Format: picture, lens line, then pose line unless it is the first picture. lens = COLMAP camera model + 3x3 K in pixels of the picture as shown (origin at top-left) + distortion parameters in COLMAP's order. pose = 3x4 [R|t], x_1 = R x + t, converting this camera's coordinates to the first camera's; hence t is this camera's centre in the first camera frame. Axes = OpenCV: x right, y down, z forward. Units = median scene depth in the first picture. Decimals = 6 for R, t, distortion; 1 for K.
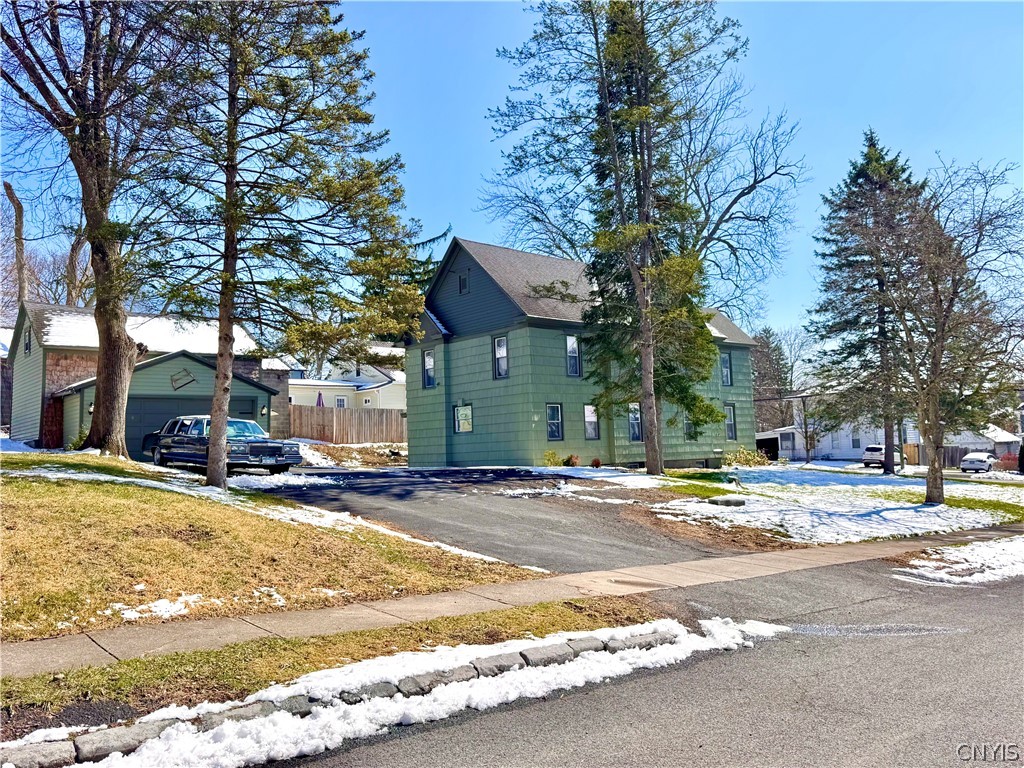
lens RADIAL K [[785.4, 0, 512.0], [0, 785.4, 384.0], [0, 0, 1]] dist [-0.000159, -0.002147]
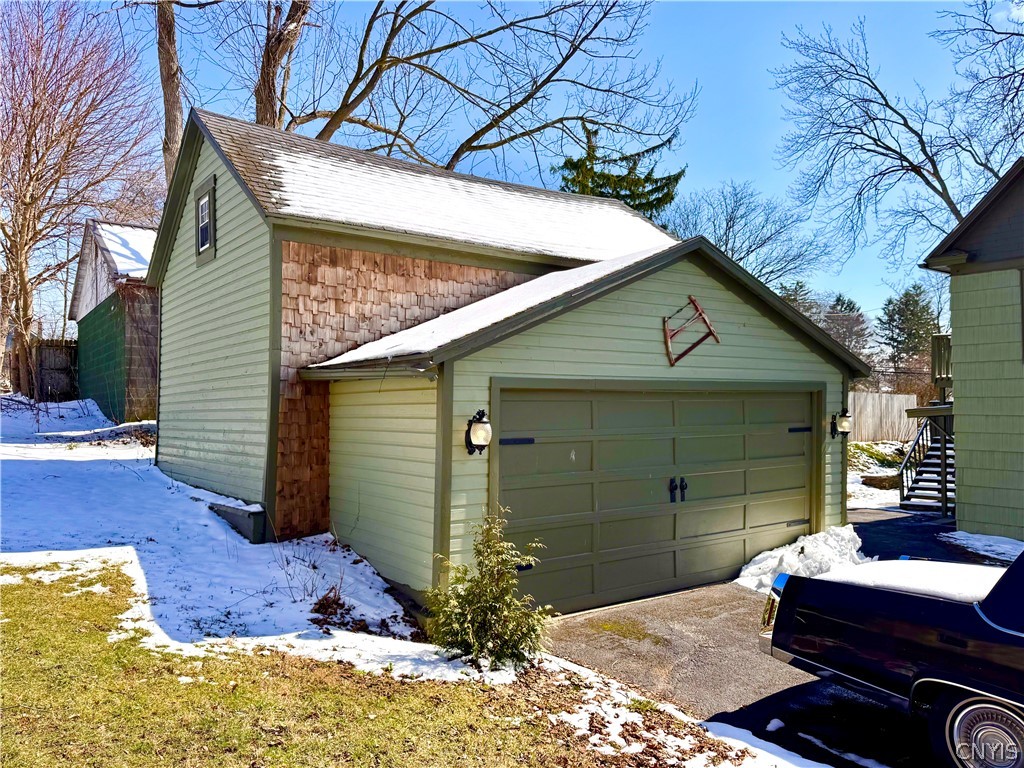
lens RADIAL K [[760.9, 0, 512.0], [0, 760.9, 384.0], [0, 0, 1]] dist [0.006165, 0.001598]
pose [[0.996816, 0.022651, -0.076456, -0.469038], [-0.018175, 0.998108, 0.058737, -0.001361], [0.077641, -0.057160, 0.995341, 0.685509]]
